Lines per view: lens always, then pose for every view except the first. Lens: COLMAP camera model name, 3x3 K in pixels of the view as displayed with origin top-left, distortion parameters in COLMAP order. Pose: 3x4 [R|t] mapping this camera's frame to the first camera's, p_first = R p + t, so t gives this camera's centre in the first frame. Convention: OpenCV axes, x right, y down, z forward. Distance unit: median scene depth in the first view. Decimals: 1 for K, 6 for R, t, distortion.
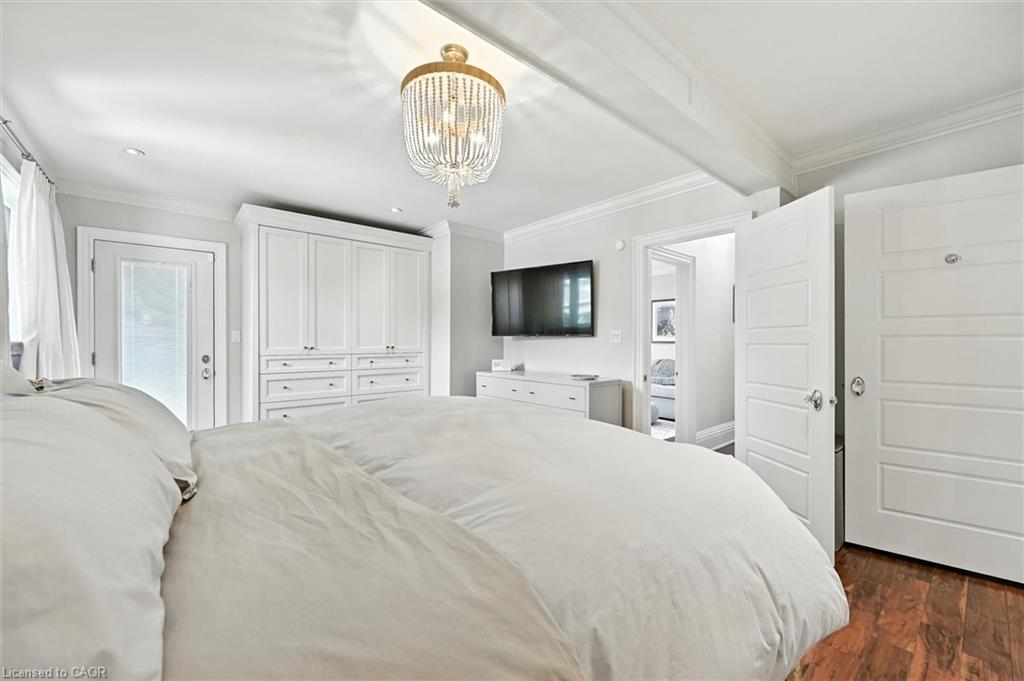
lens RADIAL K [[409.8, 0, 514.1], [0, 409.8, 332.7], [0, 0, 1]] dist [-0.000314, 0.000126]
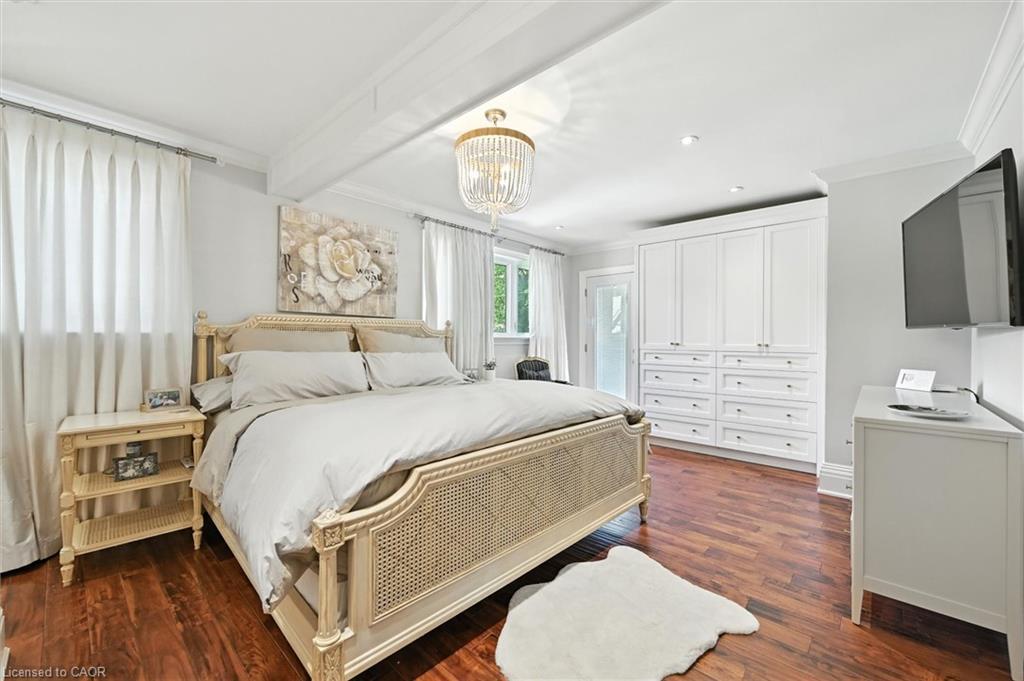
lens RADIAL K [[414.1, 0, 512.0], [0, 414.1, 340.5], [0, 0, 1]] dist [-0.000516, 0.000013]
pose [[0.142157, 0.007167, -0.989818, 0.543587], [0.016977, 0.999809, 0.009677, 0.009507], [0.989698, -0.018179, 0.142009, 0.406639]]
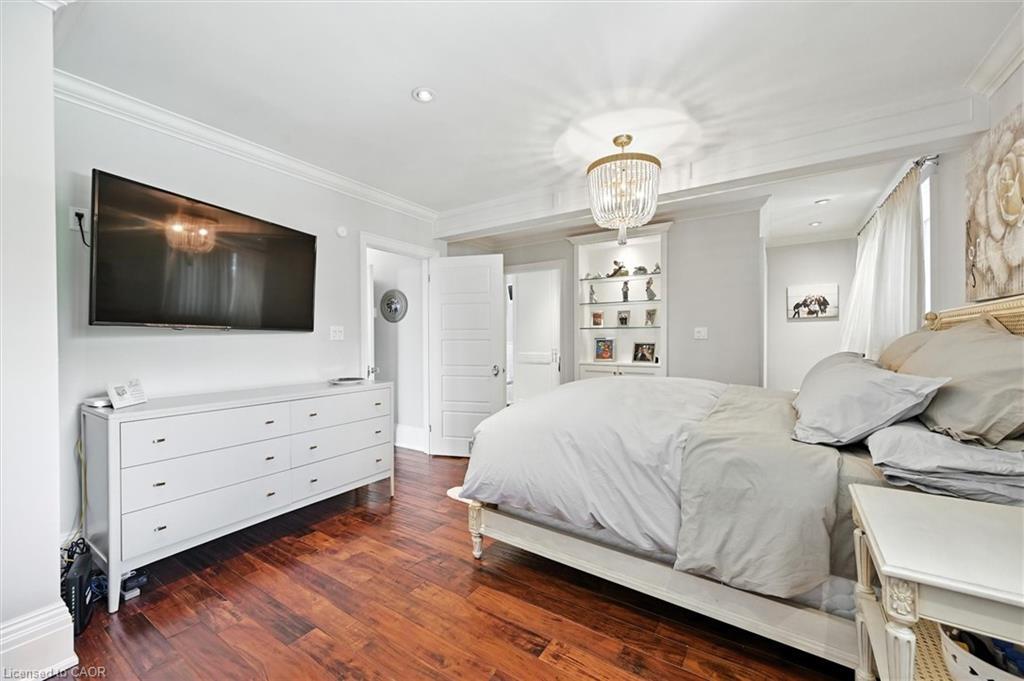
lens RADIAL K [[409.8, 0, 514.1], [0, 409.8, 332.7], [0, 0, 1]] dist [-0.000314, 0.000126]
pose [[-0.297827, 0.011986, 0.954544, -0.663225], [-0.019937, 0.999625, -0.018773, 0.016604], [-0.954412, -0.024622, -0.297477, 0.841998]]
